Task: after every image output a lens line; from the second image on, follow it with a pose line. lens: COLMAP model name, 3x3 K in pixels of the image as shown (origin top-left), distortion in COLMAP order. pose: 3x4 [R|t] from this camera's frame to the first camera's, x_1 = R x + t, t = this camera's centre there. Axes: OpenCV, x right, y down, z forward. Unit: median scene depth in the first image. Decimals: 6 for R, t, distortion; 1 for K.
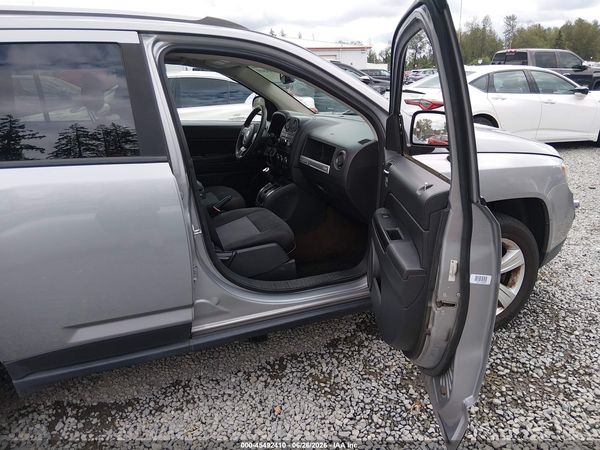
lens RADIAL K [[457.8, 0, 309.4], [0, 457.8, 221.0], [0, 0, 1]] dist [0.059339, -0.107975]
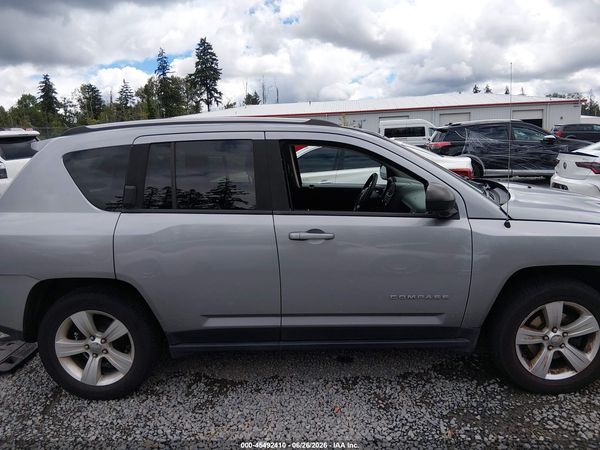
lens RADIAL K [[457.8, 0, 303.9], [0, 457.8, 221.8], [0, 0, 1]] dist [0.059339, -0.107975]
pose [[0.912817, 0.056730, -0.404408, 0.291638], [-0.102131, 0.990547, -0.091575, 0.015590], [0.395390, 0.124894, 0.909982, -0.235088]]
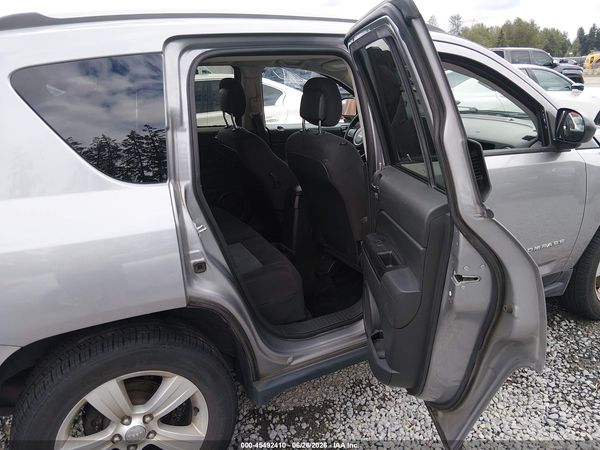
lens RADIAL K [[457.8, 0, 307.4], [0, 457.8, 221.5], [0, 0, 1]] dist [0.059339, -0.107975]
pose [[0.994673, -0.041513, 0.094357, -0.453064], [0.041403, 0.999138, 0.003116, -0.009102], [-0.094405, 0.000807, 0.995534, 0.001297]]
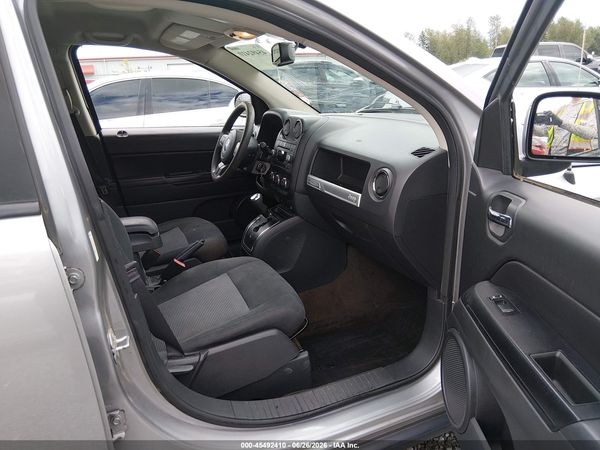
lens RADIAL K [[457.8, 0, 316.3], [0, 457.8, 221.4], [0, 0, 1]] dist [0.059339, -0.107975]
pose [[0.998856, -0.036214, 0.031239, -0.033792], [0.036496, 0.999298, -0.008512, -0.079607], [-0.030908, 0.009642, 0.999476, 0.392822]]
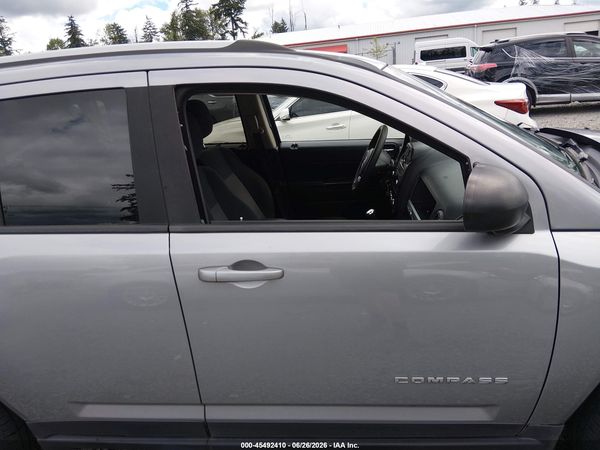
lens RADIAL K [[457.8, 0, 302.1], [0, 457.8, 228.1], [0, 0, 1]] dist [0.059339, -0.107975]
pose [[0.880123, 0.090907, -0.465961, 0.200436], [-0.066445, 0.995422, 0.068700, -0.151813], [0.470073, -0.029504, 0.882134, 0.293602]]
